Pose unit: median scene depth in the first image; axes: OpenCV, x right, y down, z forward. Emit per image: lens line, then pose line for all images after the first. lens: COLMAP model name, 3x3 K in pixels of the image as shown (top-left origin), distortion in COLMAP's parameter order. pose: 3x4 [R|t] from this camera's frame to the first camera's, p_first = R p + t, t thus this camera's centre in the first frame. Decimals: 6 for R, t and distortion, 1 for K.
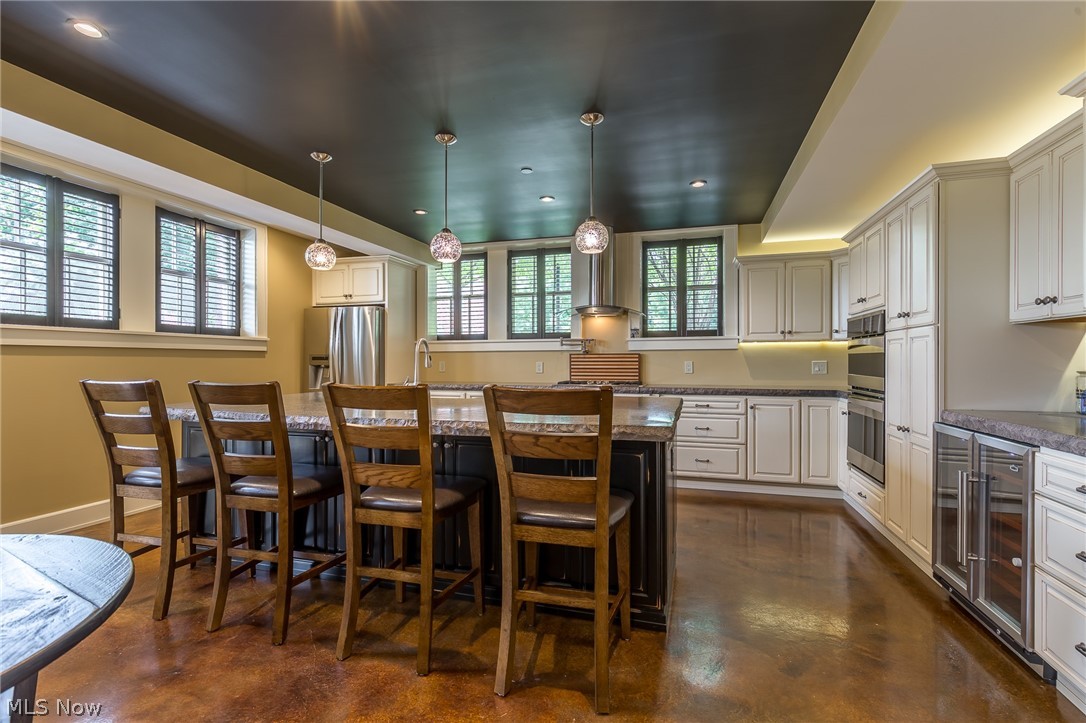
lens RADIAL K [[492.6, 0, 539.4], [0, 492.6, 360.9], [0, 0, 1]] dist [0.008391, -0.000285]
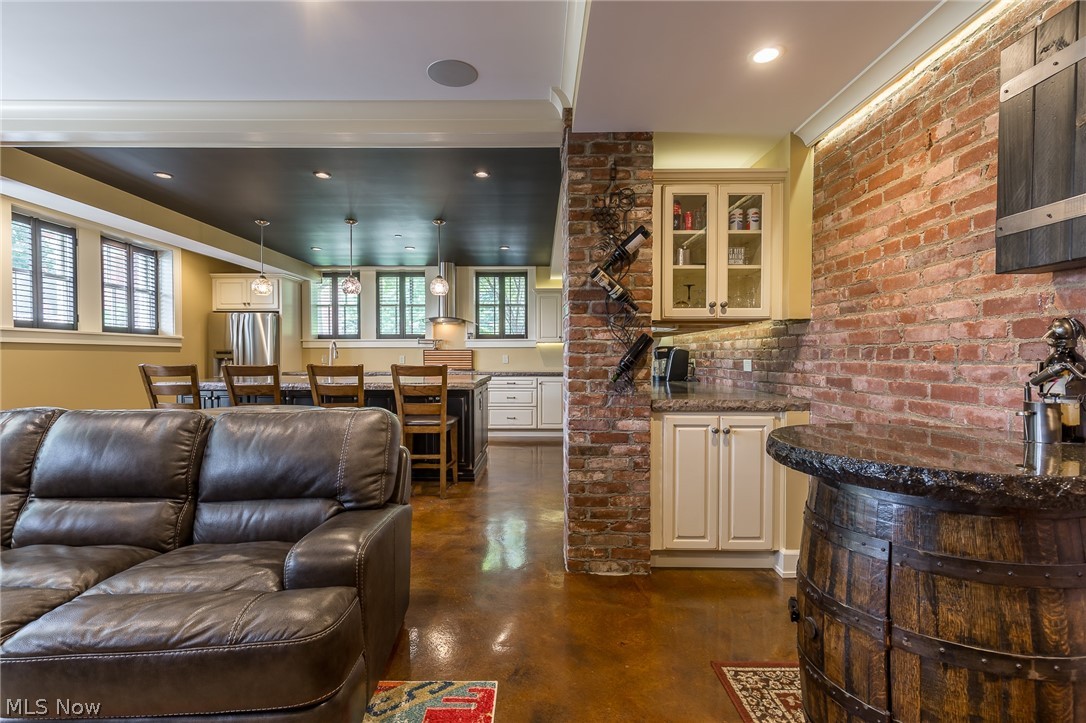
lens RADIAL K [[498.2, 0, 530.8], [0, 498.2, 365.6], [0, 0, 1]] dist [0.005401, -0.000590]
pose [[0.960315, -0.004877, 0.278875, -0.053316], [-0.000384, 0.999823, 0.018807, 0.004334], [-0.278917, -0.018168, 0.960143, -0.554558]]
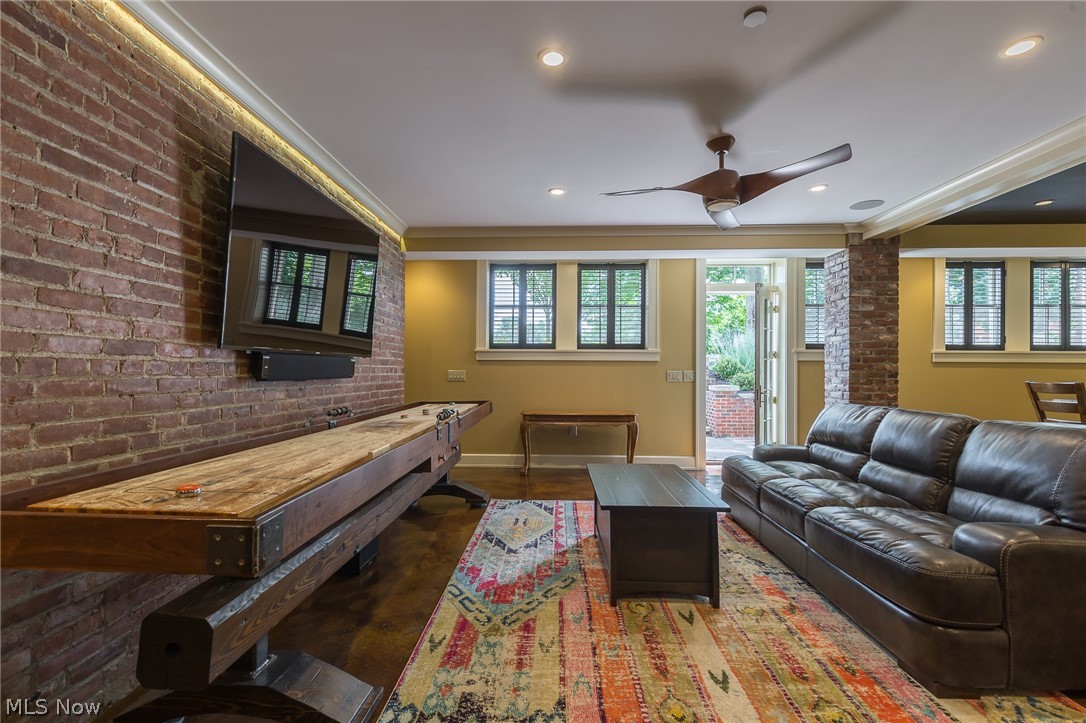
lens RADIAL K [[493.2, 0, 541.5], [0, 493.2, 365.1], [0, 0, 1]] dist [0.007849, -0.001171]
pose [[0.249734, -0.005078, -0.968301, 0.230236], [-0.007217, 0.999949, -0.007105, 0.002095], [0.968288, 0.008762, 0.249685, -0.656804]]
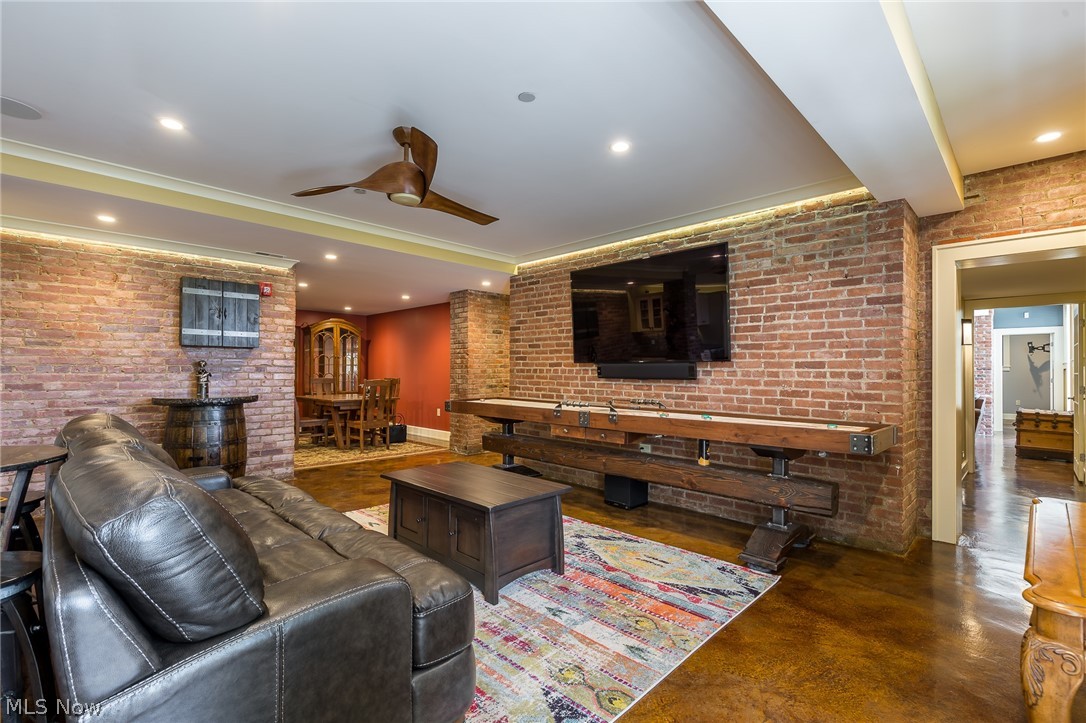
lens RADIAL K [[487.7, 0, 543.1], [0, 487.7, 365.3], [0, 0, 1]] dist [0.006484, -0.000837]
pose [[-0.882517, 0.002109, 0.470276, -0.820909], [-0.002553, 0.999954, -0.009277, 0.000311], [-0.470274, -0.009388, -0.882470, 0.226554]]
